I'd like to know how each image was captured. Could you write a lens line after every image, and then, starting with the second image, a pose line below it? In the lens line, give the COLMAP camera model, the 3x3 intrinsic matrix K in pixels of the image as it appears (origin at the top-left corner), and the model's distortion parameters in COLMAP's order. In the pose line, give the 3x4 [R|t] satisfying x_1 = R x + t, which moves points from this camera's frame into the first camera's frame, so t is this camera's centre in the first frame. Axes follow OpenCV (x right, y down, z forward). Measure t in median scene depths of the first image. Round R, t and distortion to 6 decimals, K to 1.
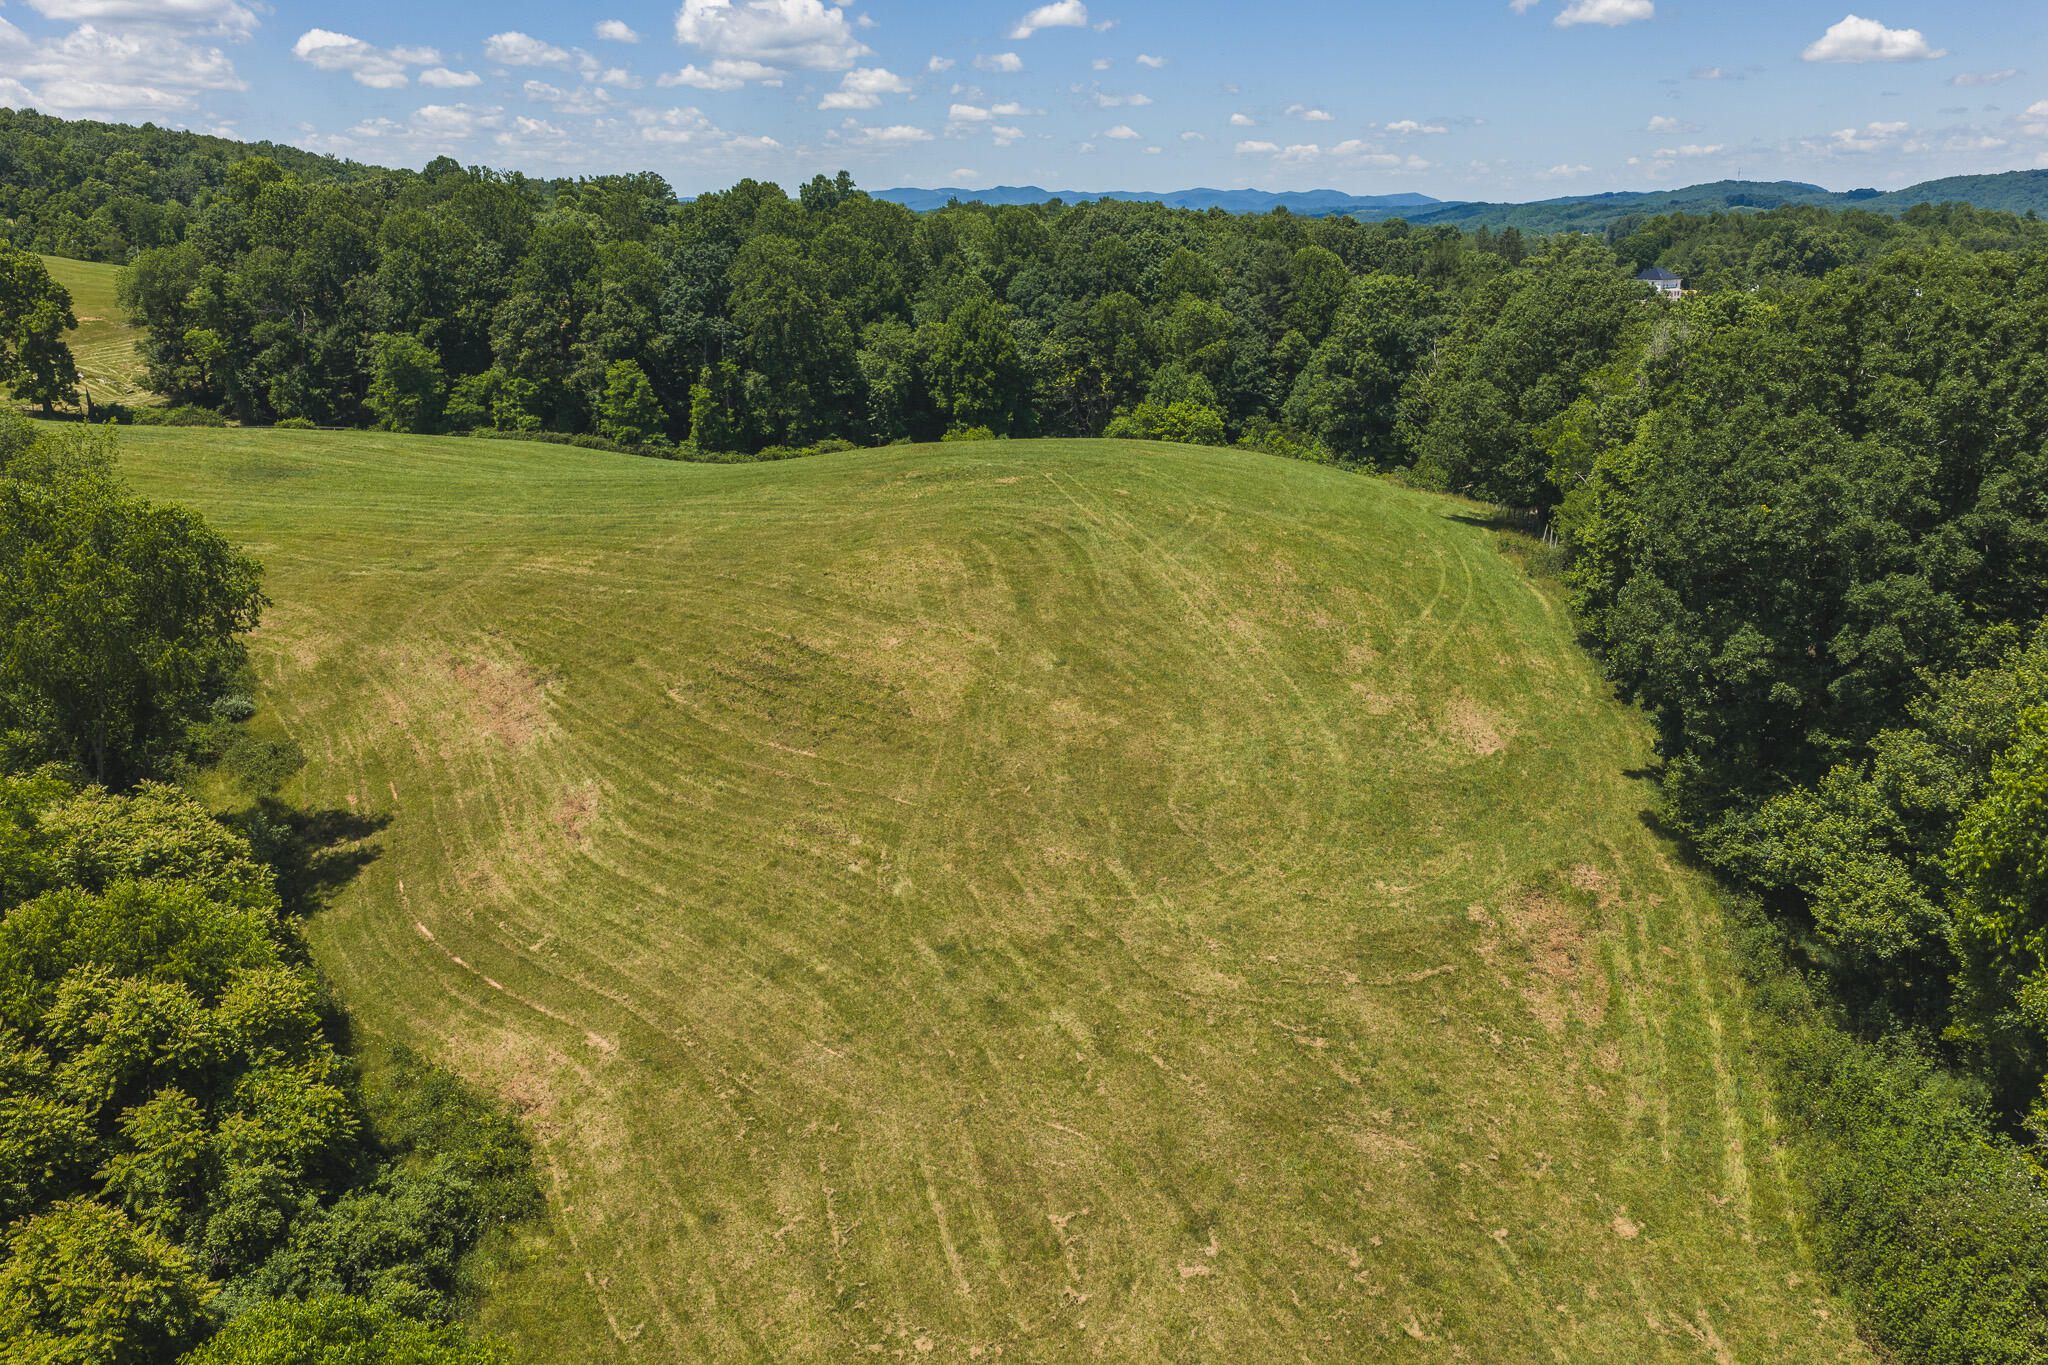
lens RADIAL K [[1684.2, 0, 1022.9], [0, 1684.2, 680.9], [0, 0, 1]] dist [0.015608, -0.014643]
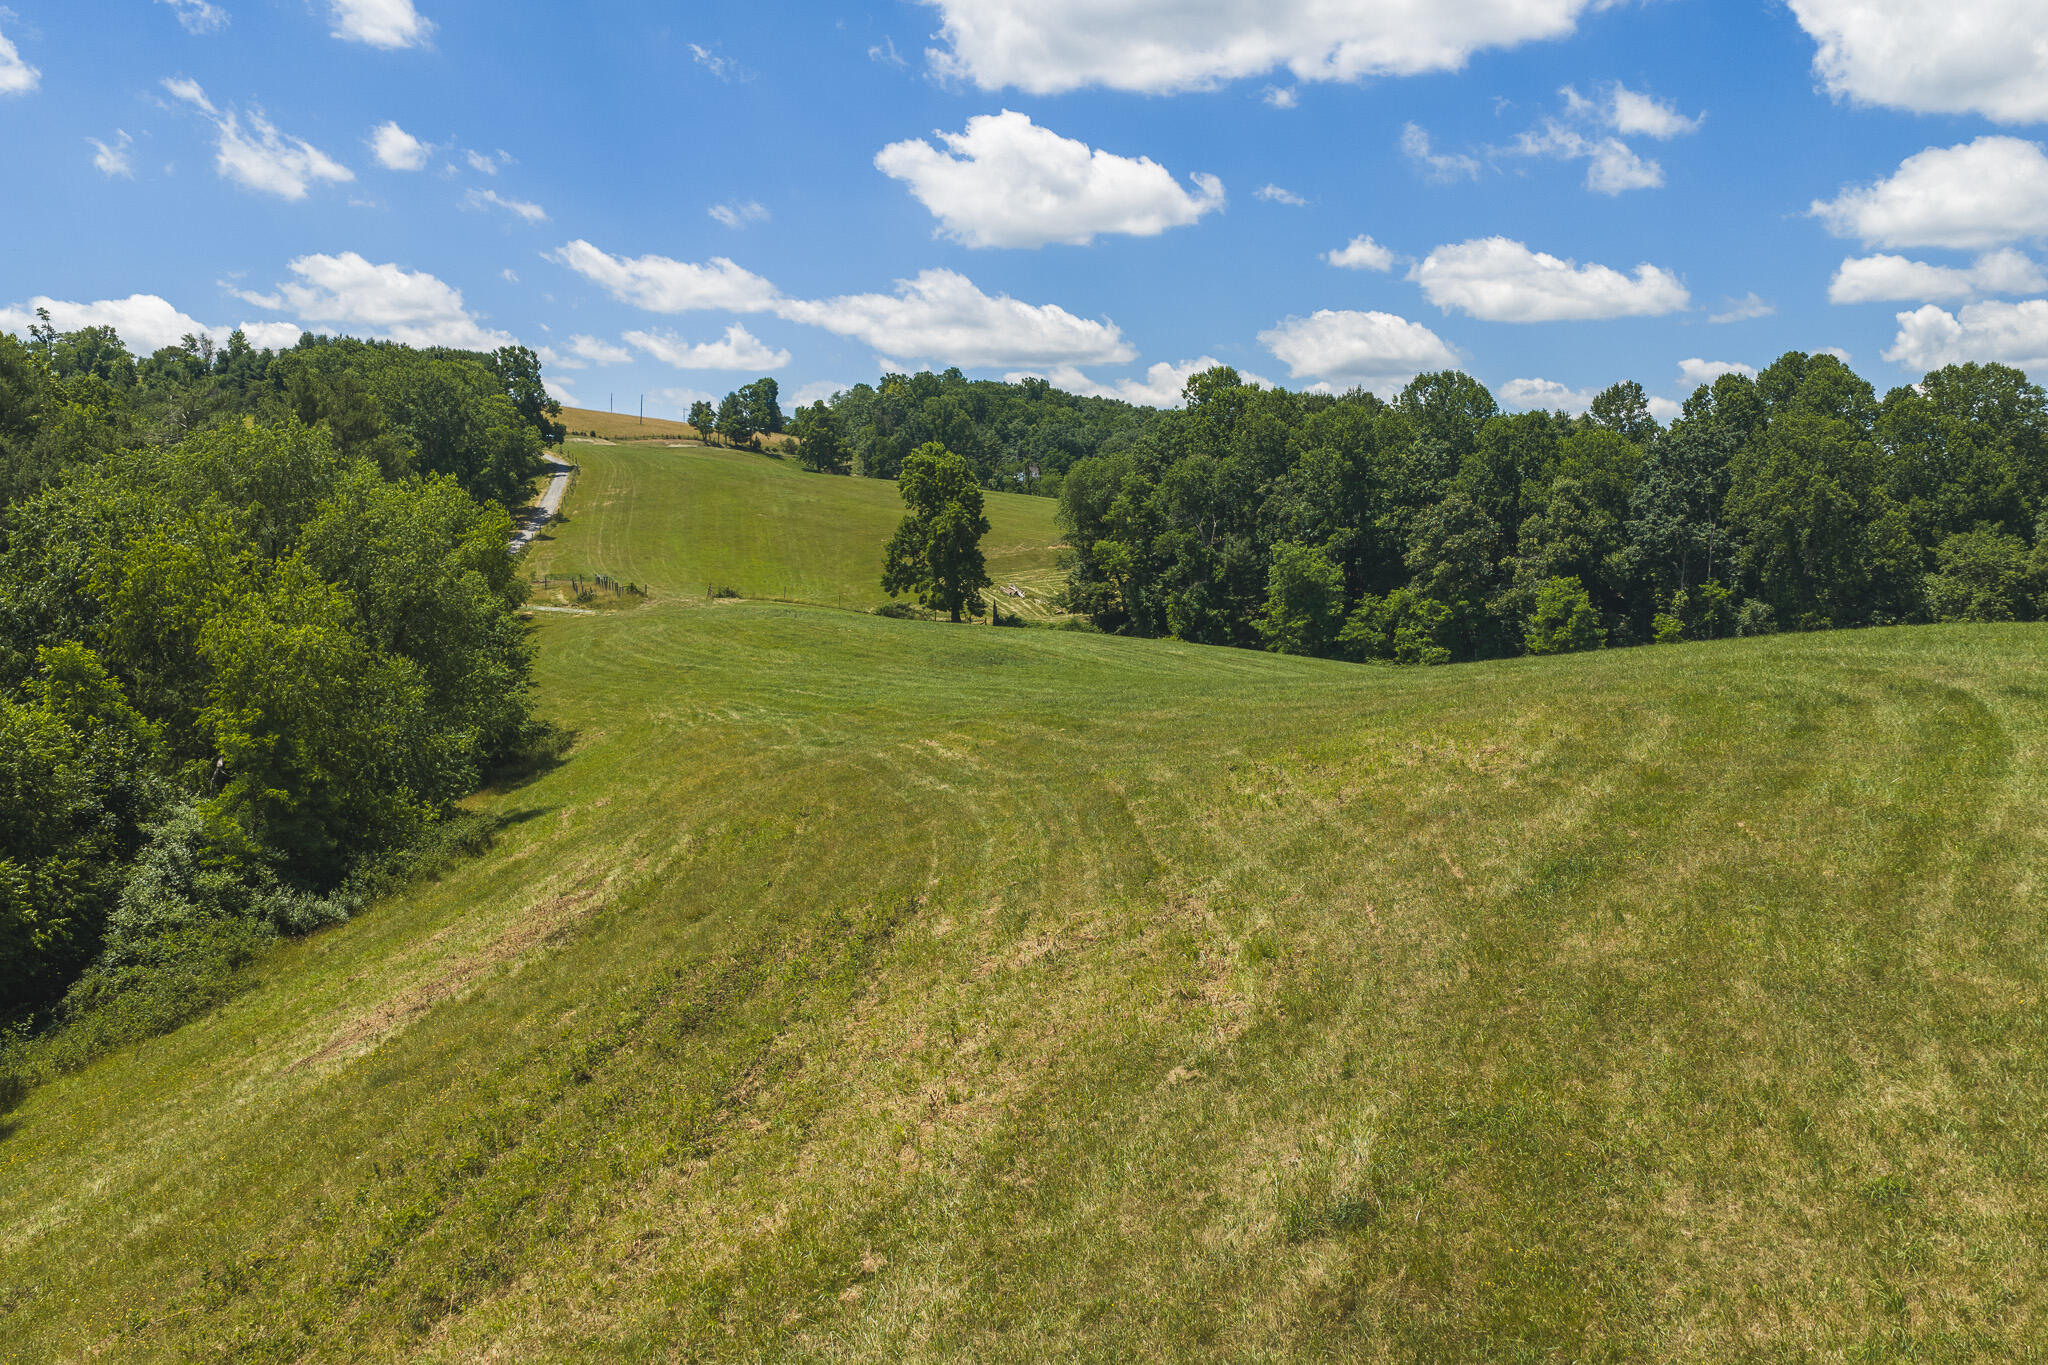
lens RADIAL K [[1684.2, 0, 1041.3], [0, 1684.2, 692.1], [0, 0, 1]] dist [0.015608, -0.014643]
pose [[0.800348, 0.057267, -0.596794, 0.022467], [-0.160526, 0.979552, -0.121282, -0.014972], [0.577645, 0.192869, 0.793176, 0.288640]]
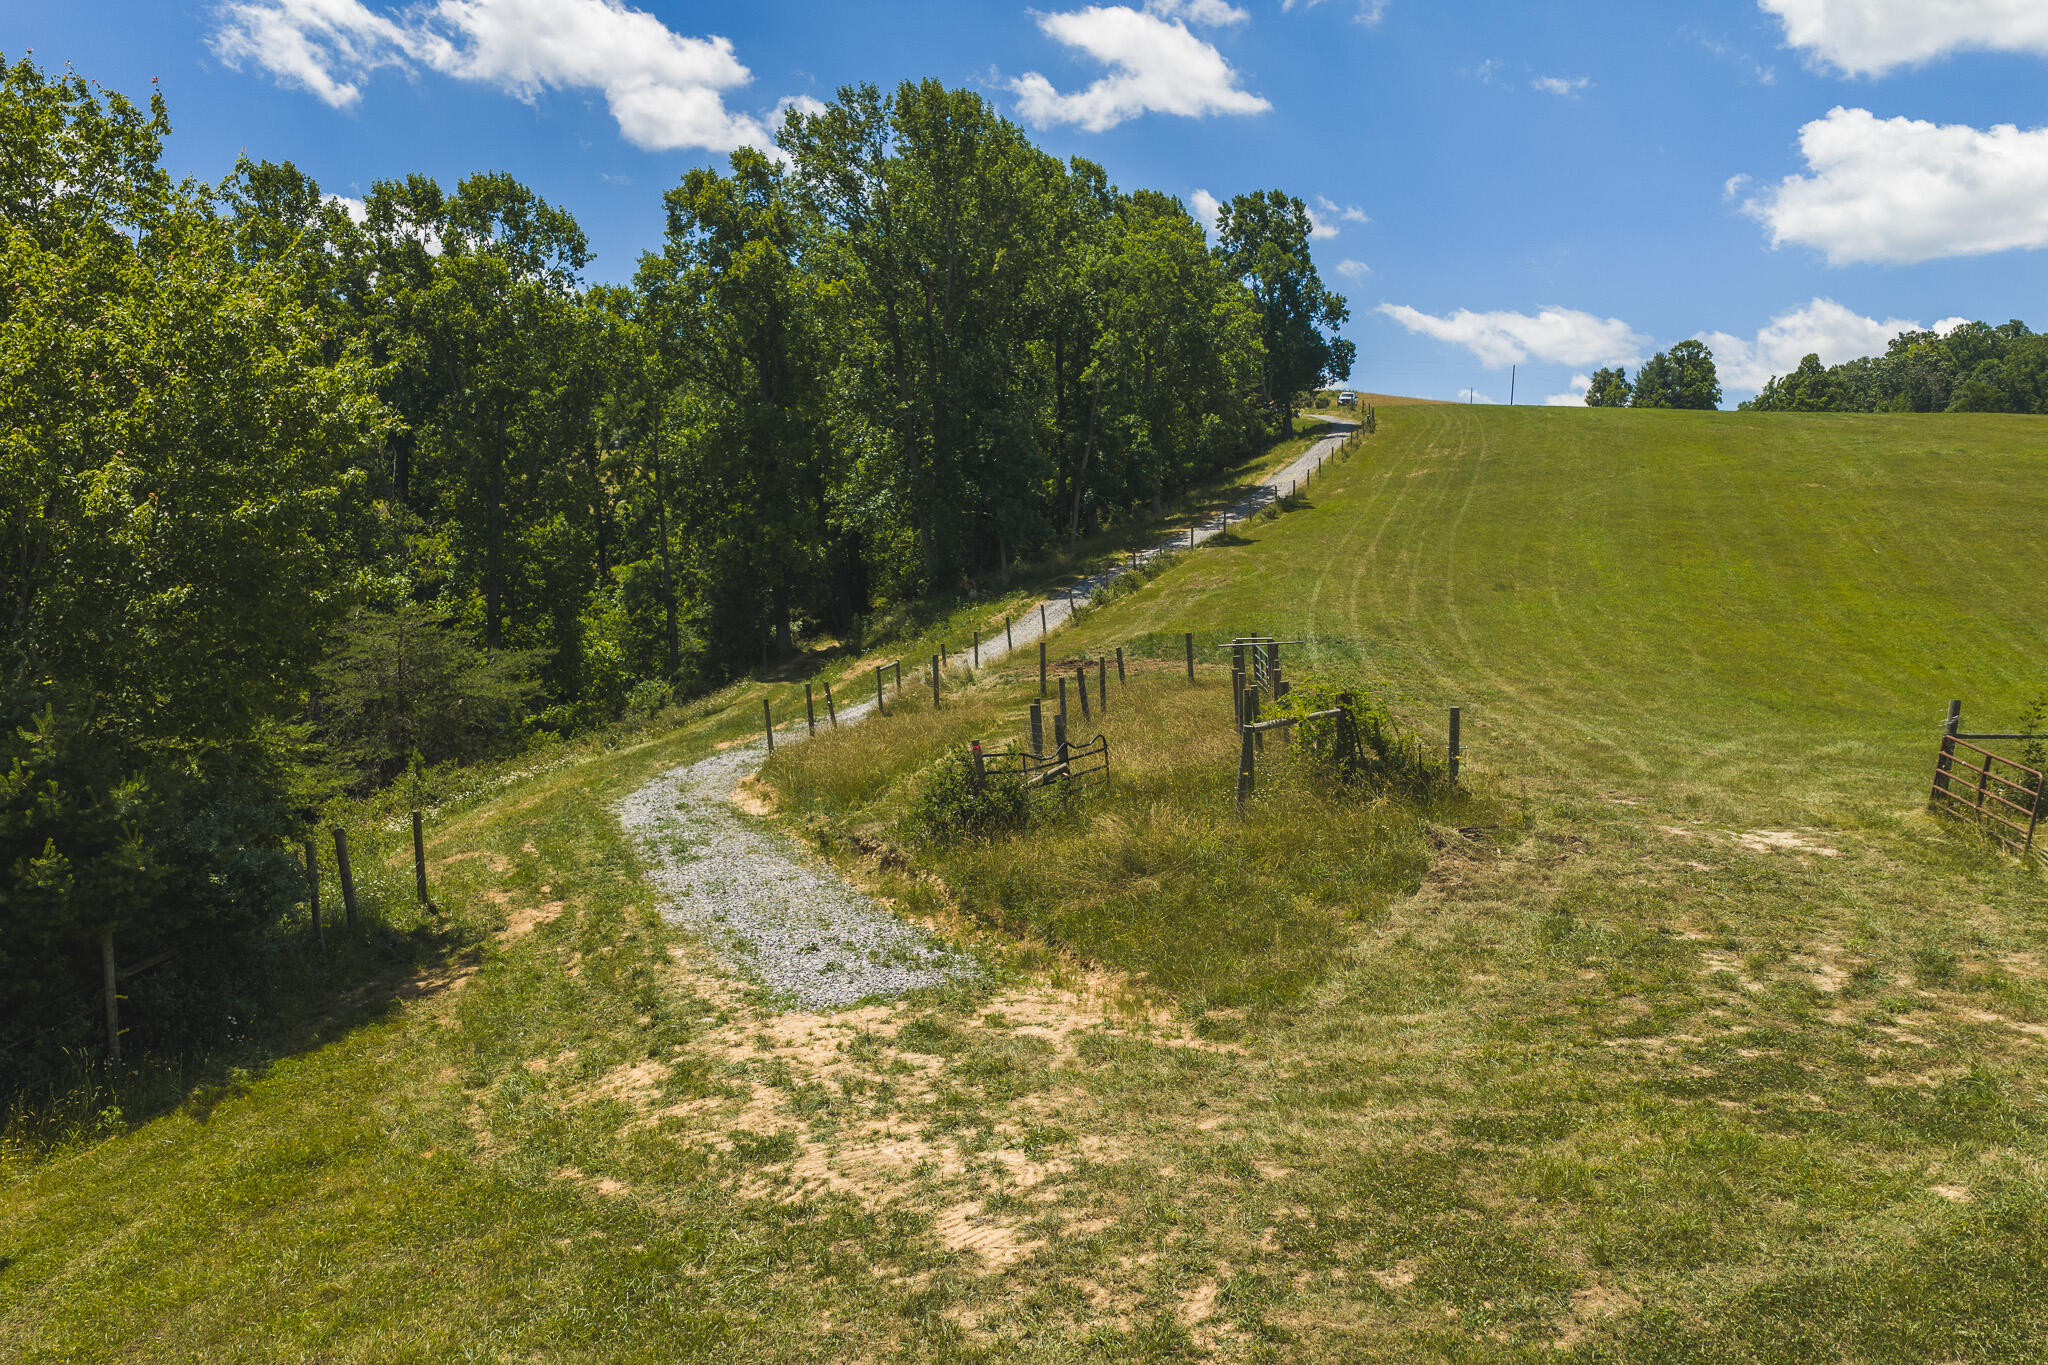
lens RADIAL K [[1684.2, 0, 1029.4], [0, 1684.2, 685.3], [0, 0, 1]] dist [0.015608, -0.014643]
pose [[0.404363, 0.045872, -0.913447, -0.497217], [-0.239987, 0.969067, -0.057572, -0.116723], [0.882551, 0.242496, 0.402864, 0.717942]]
